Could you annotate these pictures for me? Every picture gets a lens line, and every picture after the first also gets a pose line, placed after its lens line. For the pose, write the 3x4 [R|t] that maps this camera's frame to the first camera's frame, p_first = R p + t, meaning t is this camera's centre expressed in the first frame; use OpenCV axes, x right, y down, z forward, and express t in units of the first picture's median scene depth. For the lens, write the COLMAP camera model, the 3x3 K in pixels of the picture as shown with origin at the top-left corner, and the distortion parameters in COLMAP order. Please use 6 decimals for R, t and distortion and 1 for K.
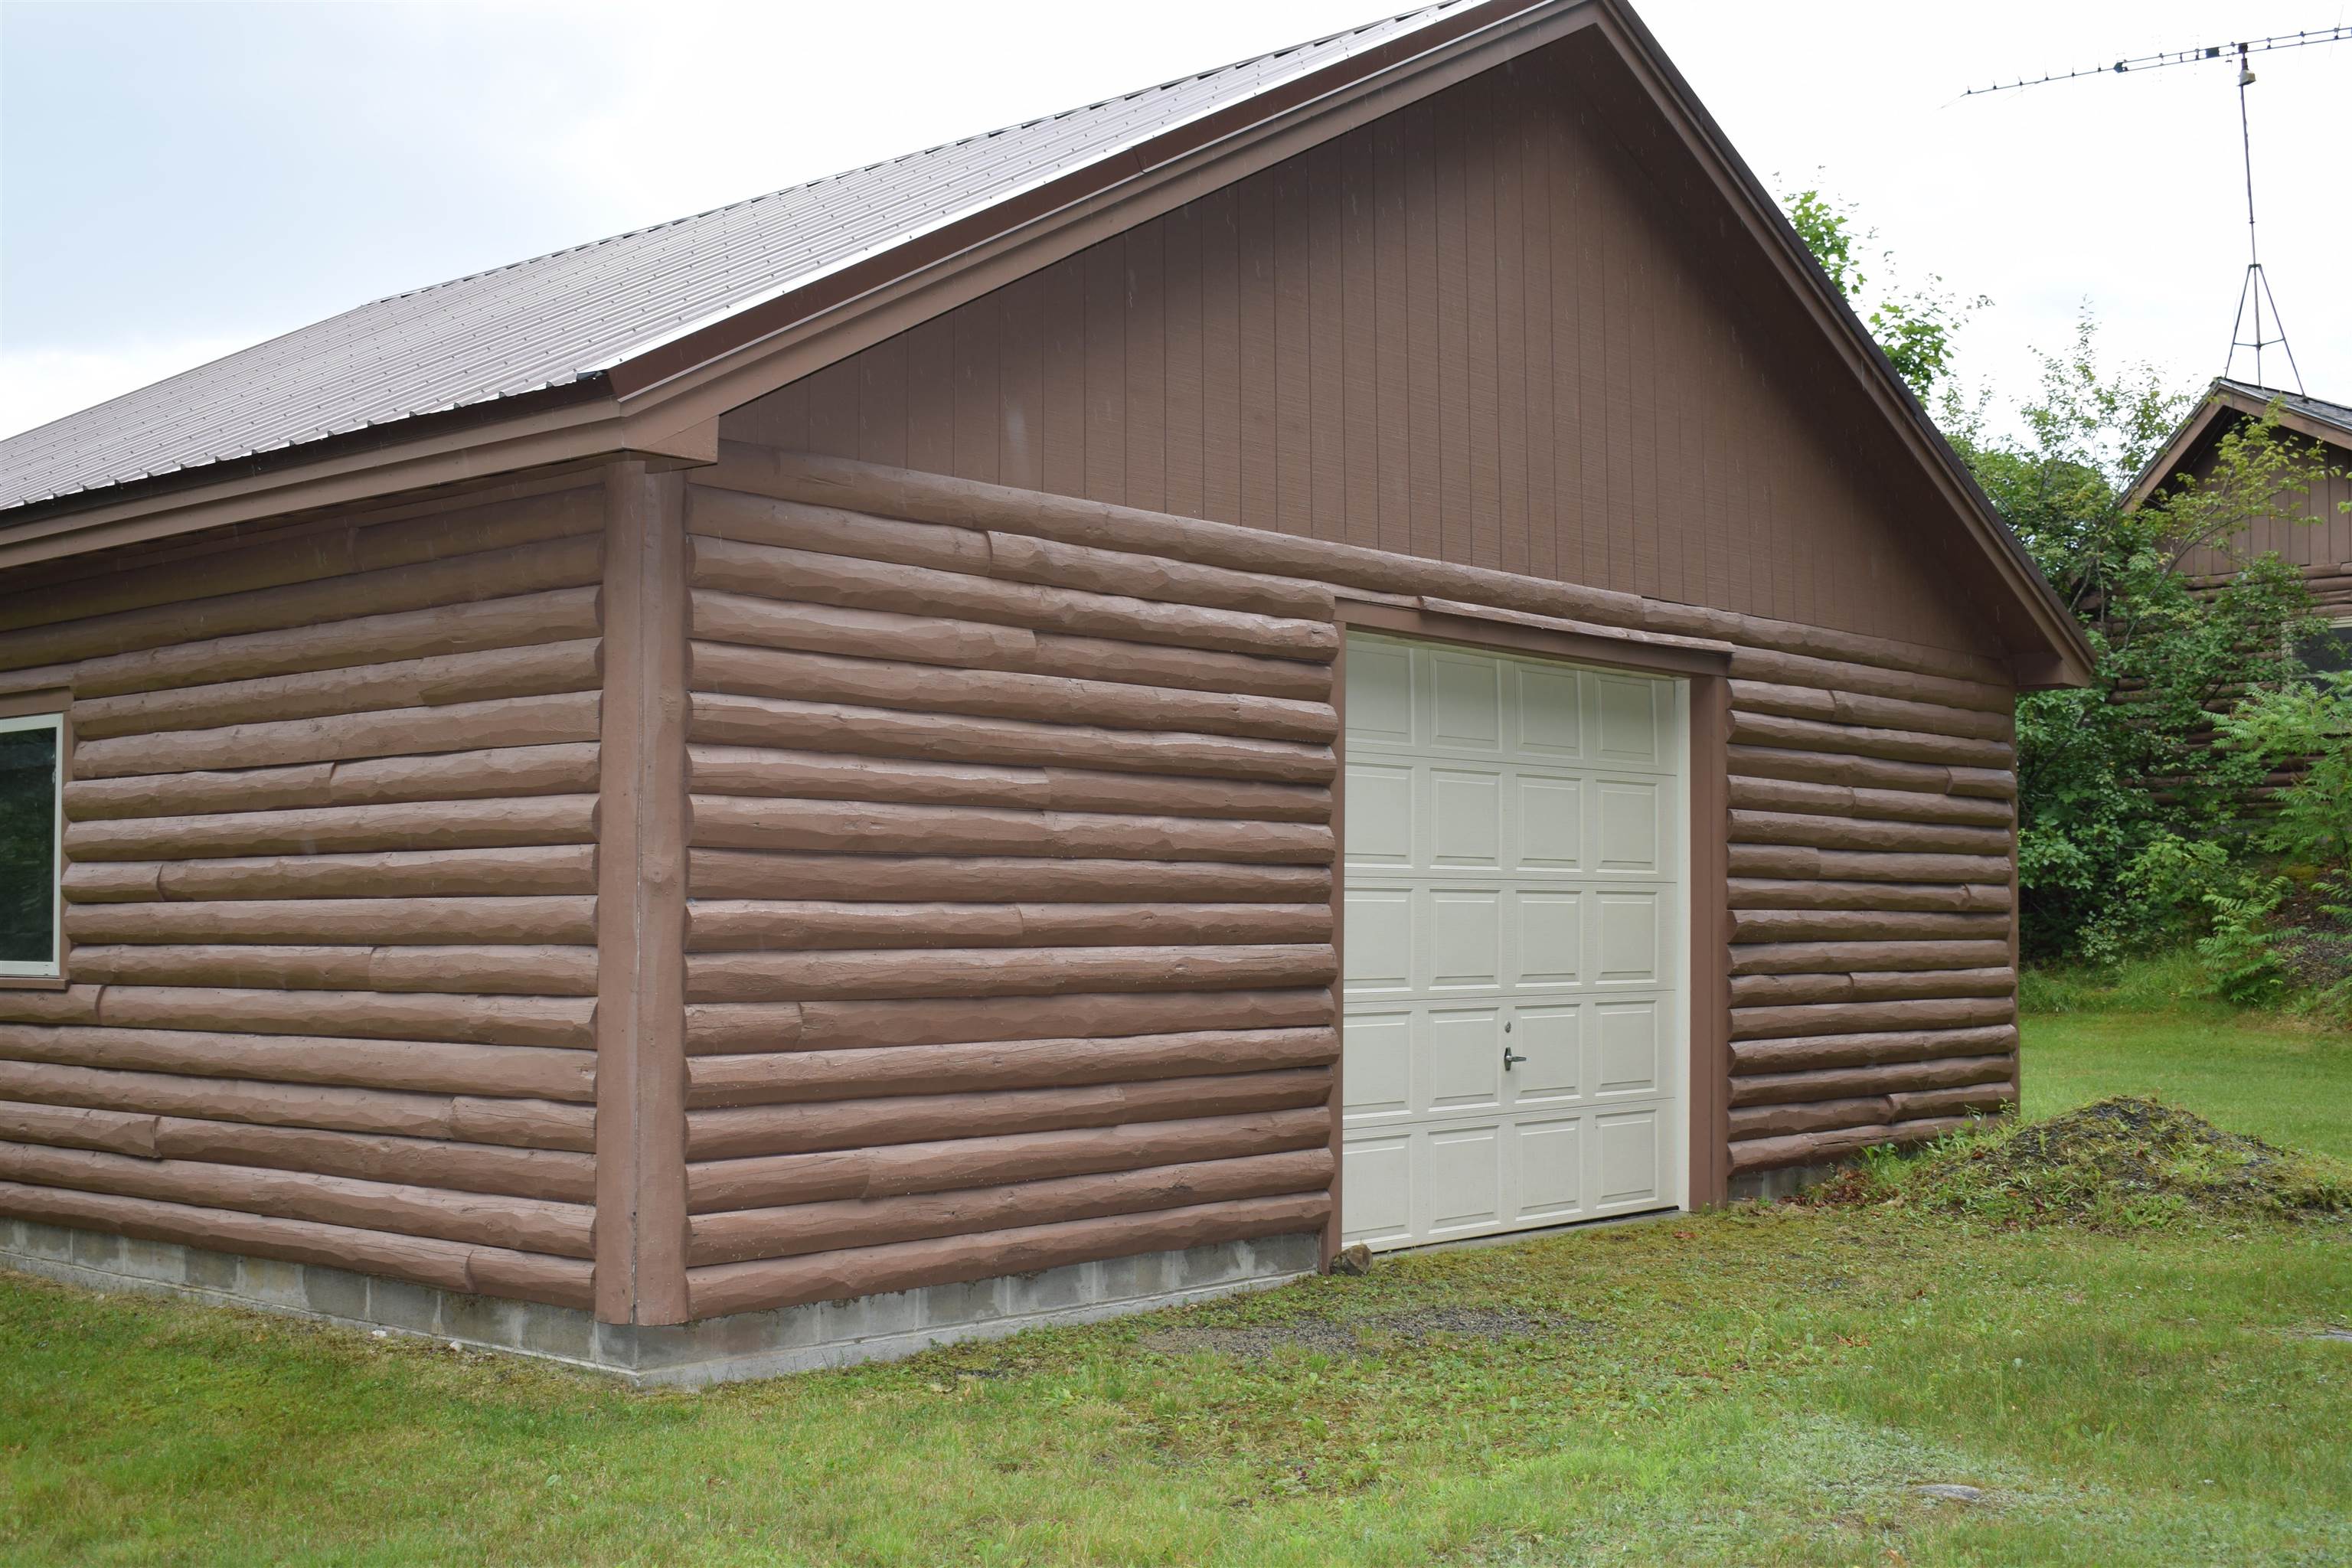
lens RADIAL K [[2686.6, 0, 1176.0], [0, 2686.6, 784.0], [0, 0, 1]] dist [-0.008124, -0.011084]
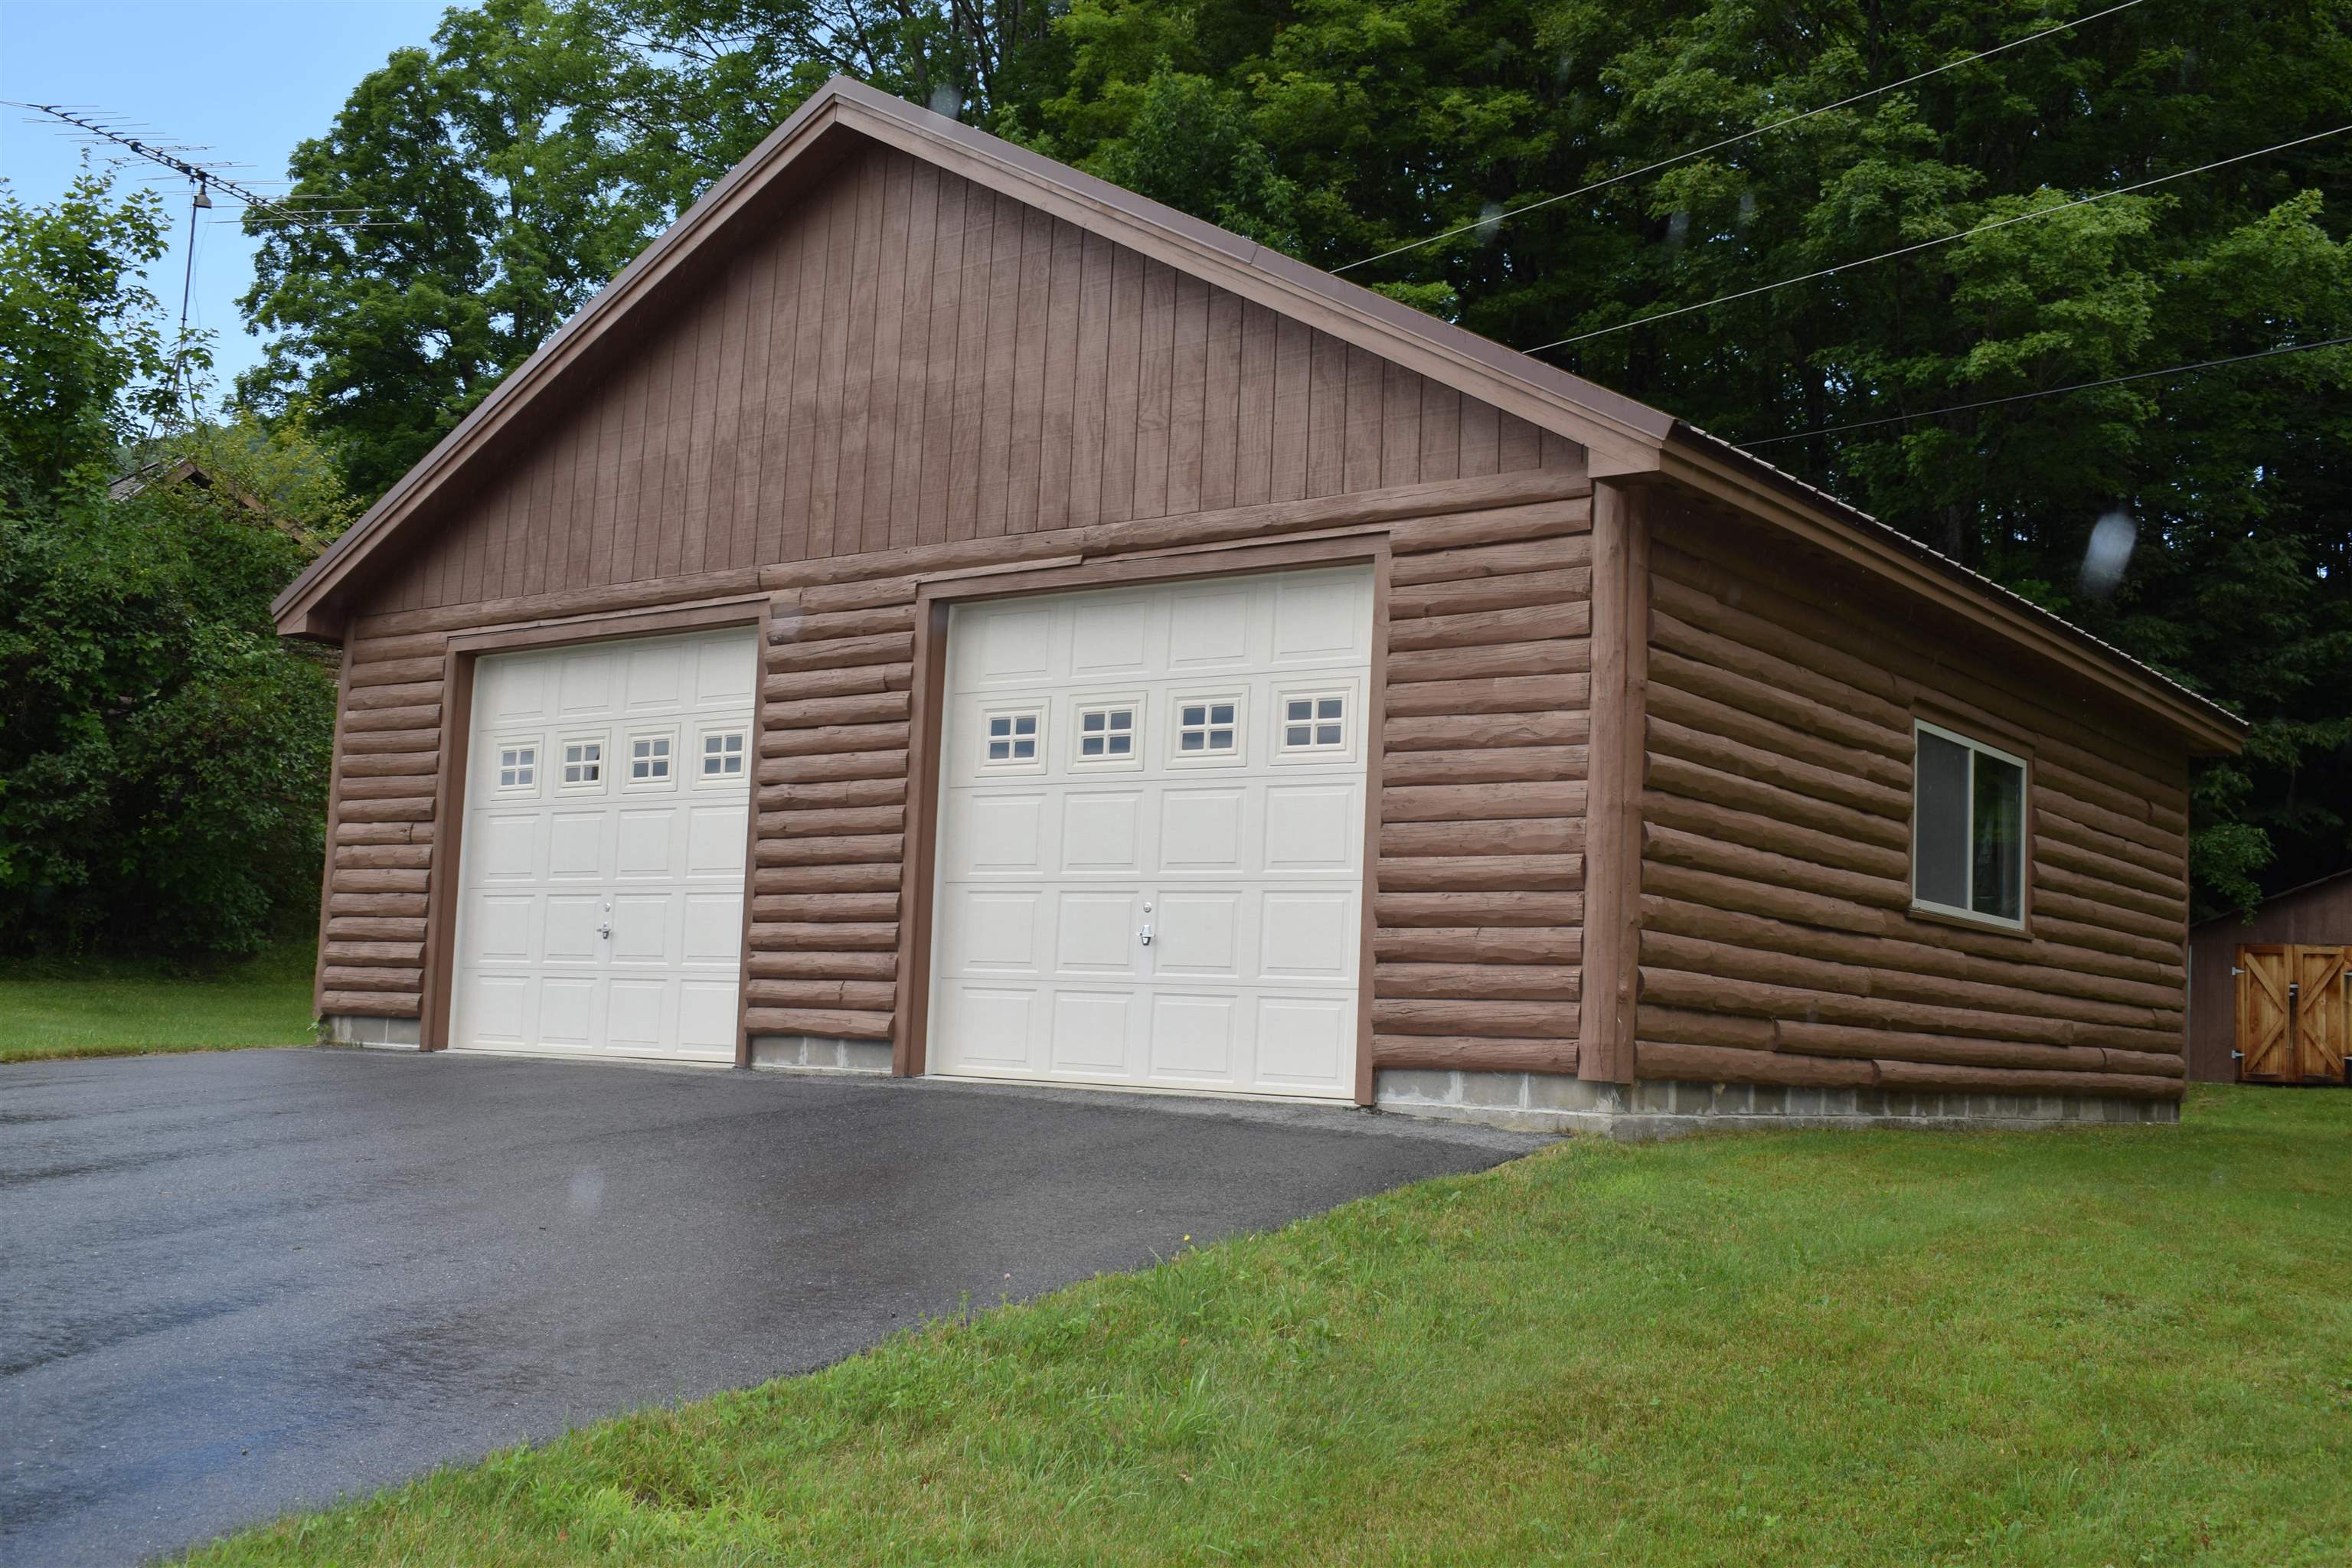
lens RADIAL K [[2417.5, 0, 1176.0], [0, 2417.5, 784.0], [0, 0, 1]] dist [0.000601, -0.001744]
pose [[-0.068794, 0.105857, 0.991999, -1.777581], [-0.097741, 0.988856, -0.112300, 0.192583], [-0.992831, -0.104685, -0.057681, 1.581079]]
